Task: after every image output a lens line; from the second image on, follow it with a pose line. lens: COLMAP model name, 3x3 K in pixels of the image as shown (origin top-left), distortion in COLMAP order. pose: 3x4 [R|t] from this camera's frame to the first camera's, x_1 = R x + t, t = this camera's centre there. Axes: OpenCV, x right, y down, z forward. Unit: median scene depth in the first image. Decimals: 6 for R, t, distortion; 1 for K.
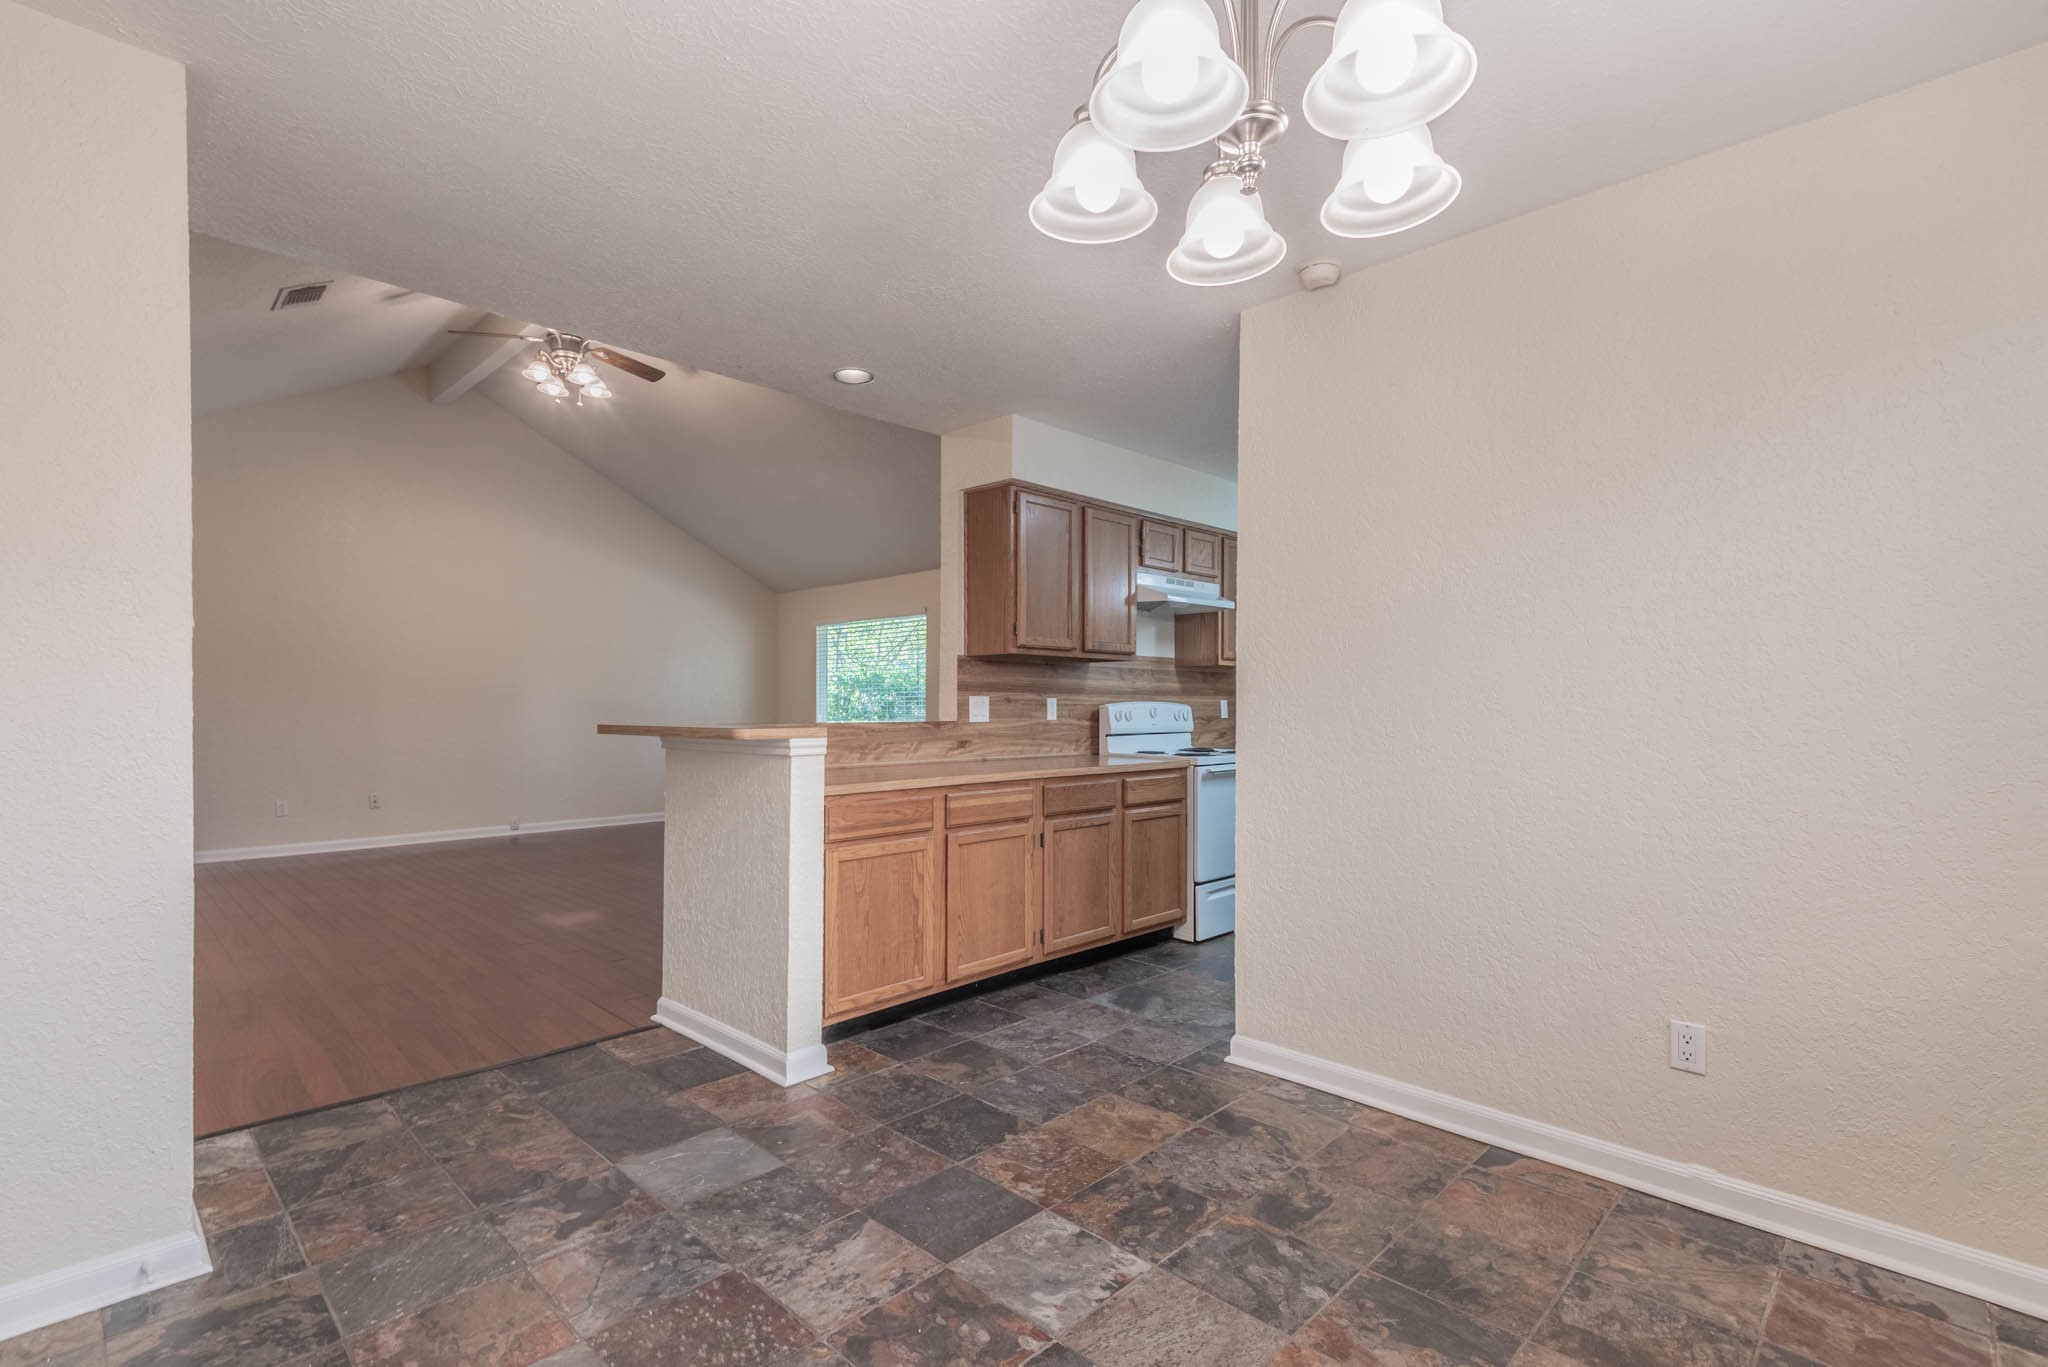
lens RADIAL K [[950.0, 0, 1031.8], [0, 950.0, 706.5], [0, 0, 1]] dist [-0.000332, -0.000317]
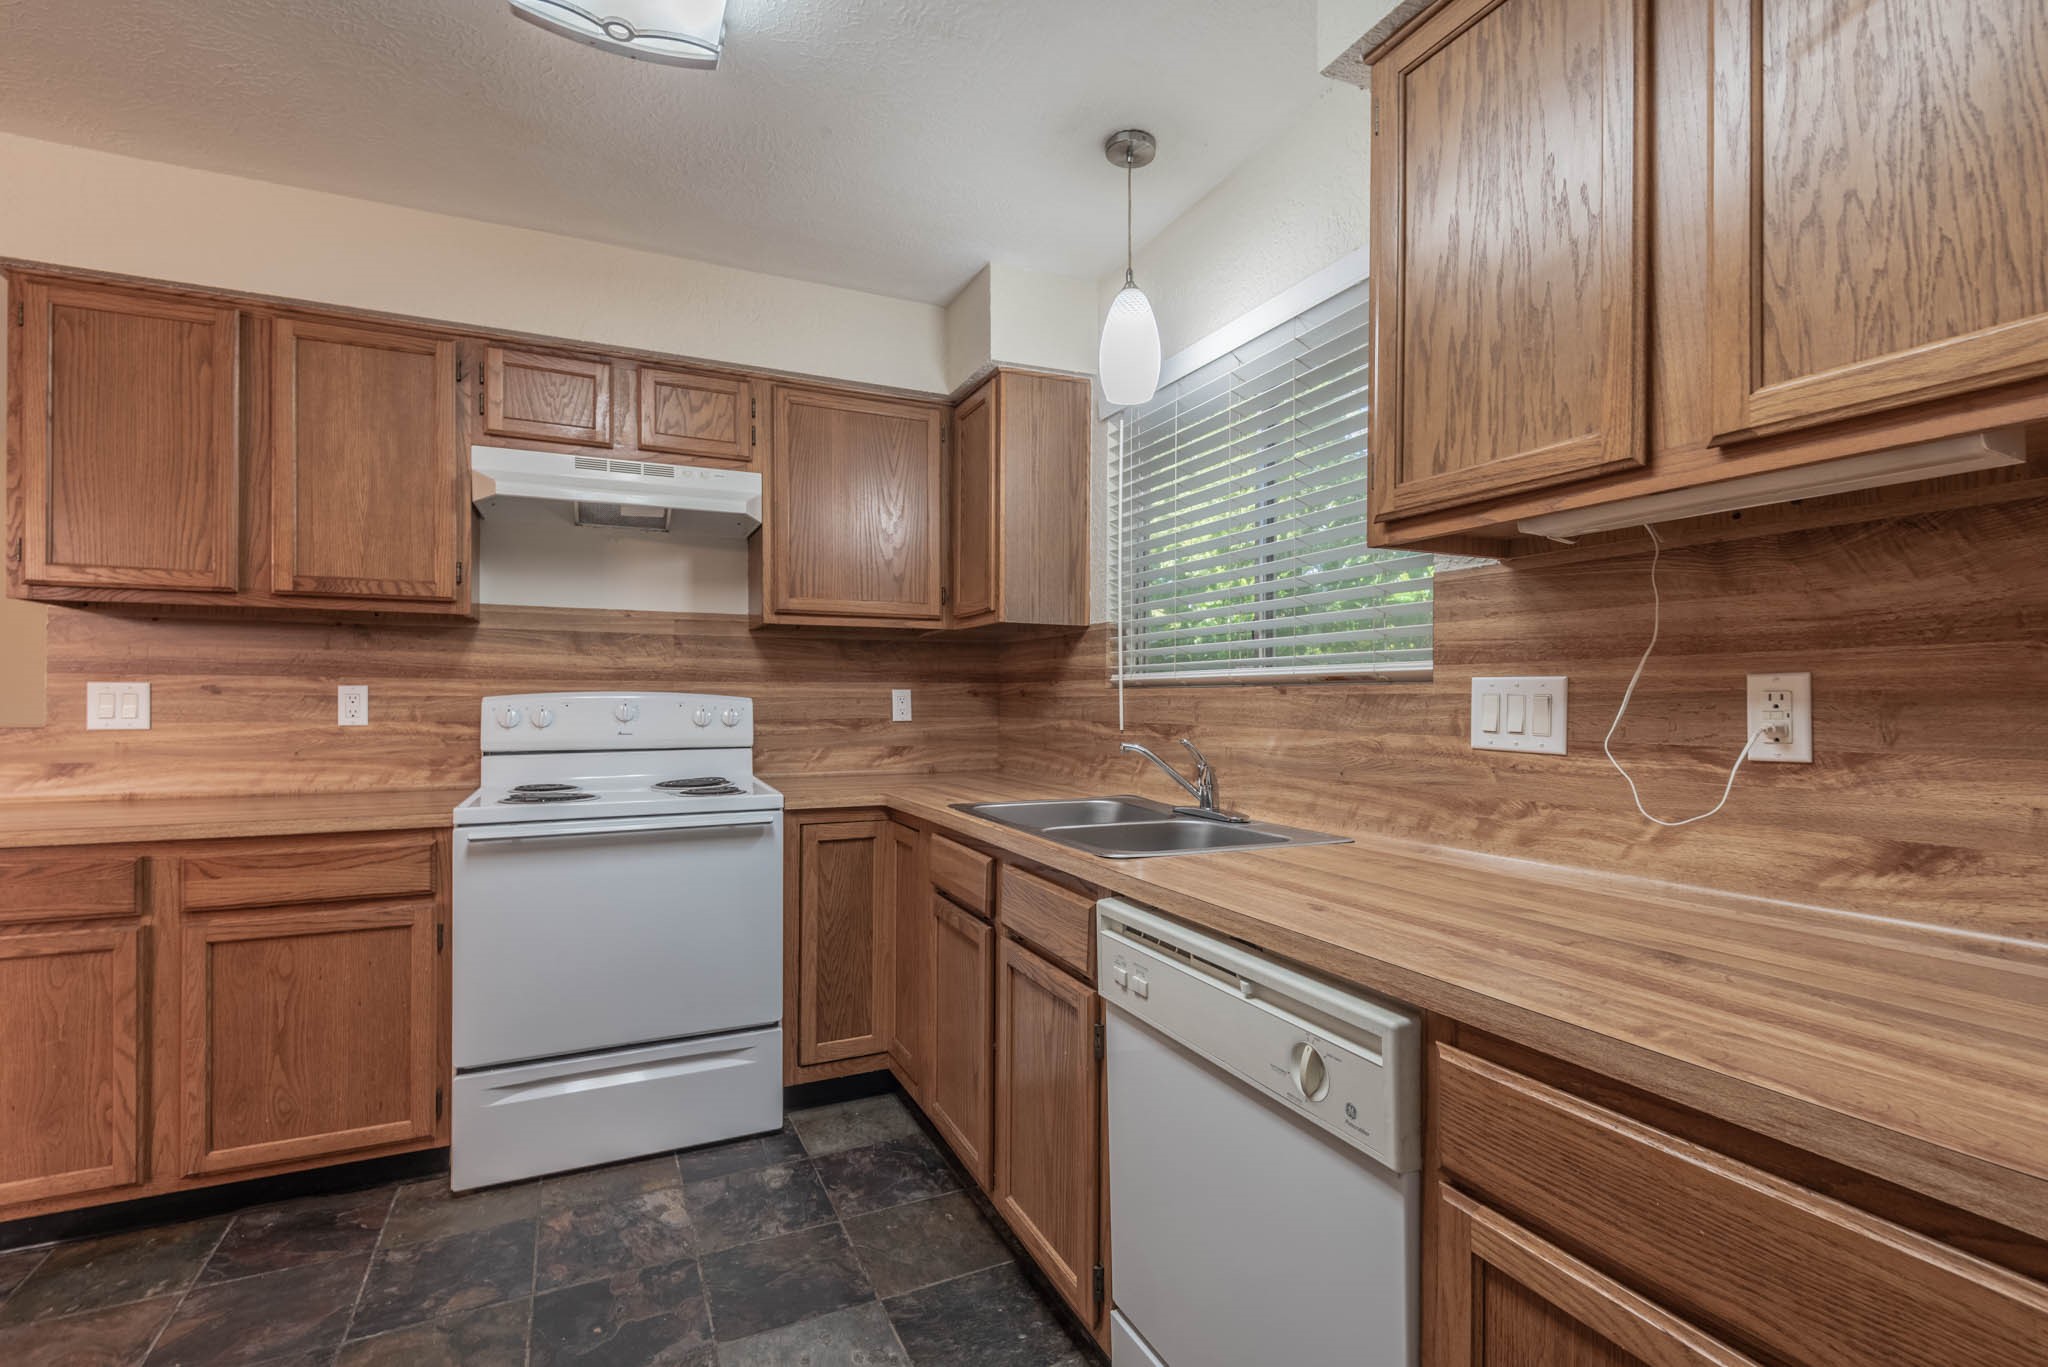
lens RADIAL K [[921.6, 0, 1022.3], [0, 921.6, 686.6], [0, 0, 1]] dist [0.029286, -0.018063]
pose [[0.932231, -0.002213, -0.361858, 0.627651], [-0.001895, 0.999938, -0.010999, -0.003354], [0.361860, 0.010939, 0.932168, 0.680716]]
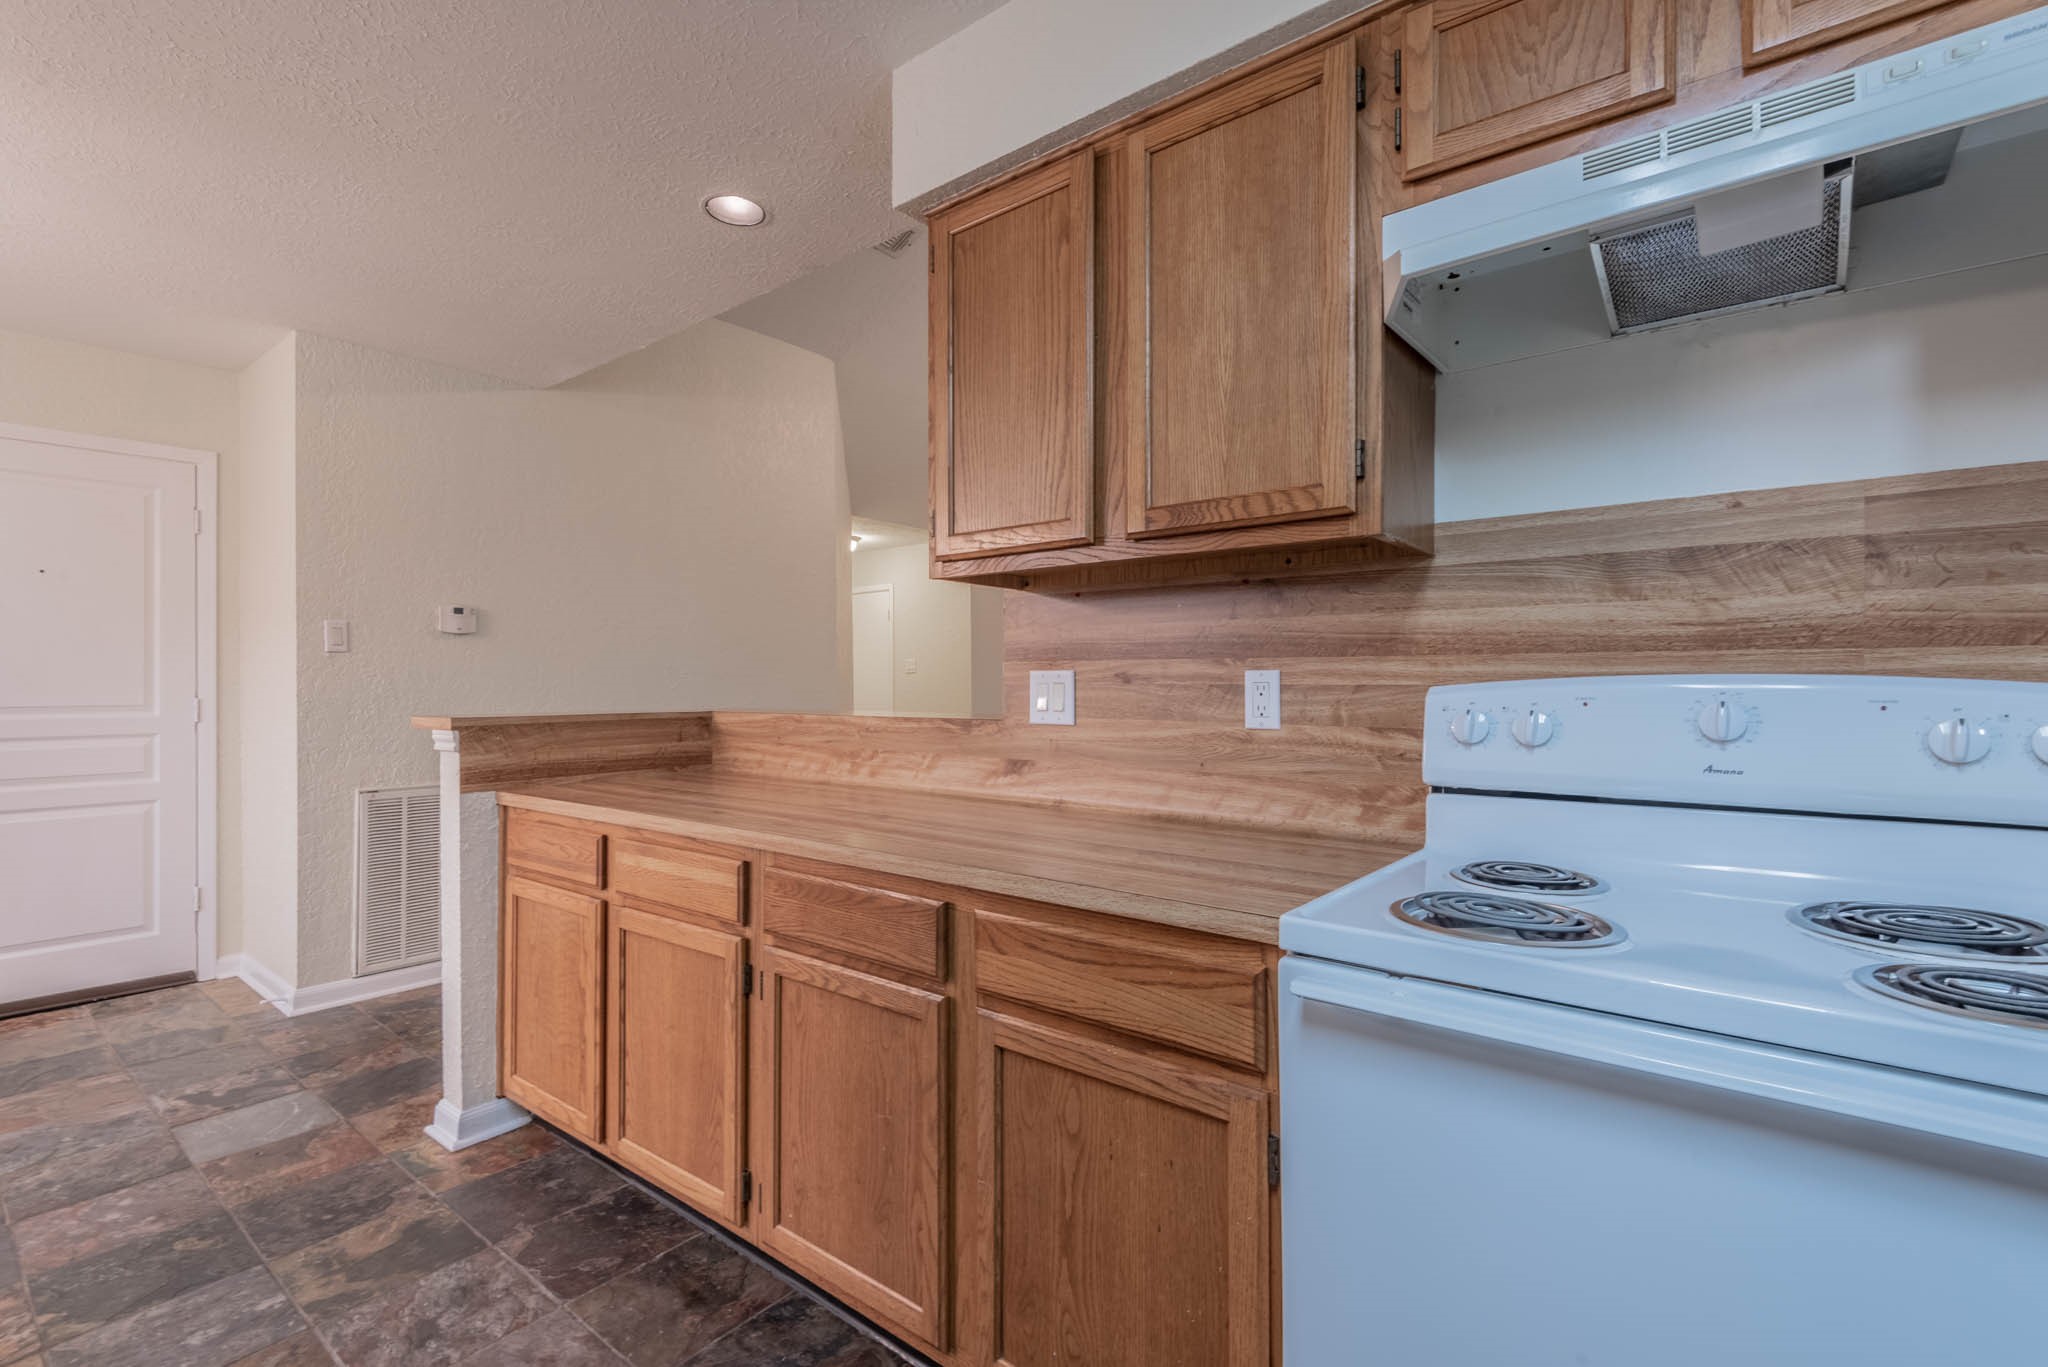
lens RADIAL K [[921.6, 0, 1022.3], [0, 921.6, 686.6], [0, 0, 1]] dist [0.029286, -0.018063]
pose [[0.085588, 0.002904, -0.996326, 0.405092], [0.002594, 0.999992, 0.003137, -0.004055], [0.996327, -0.002853, 0.085580, 0.940326]]
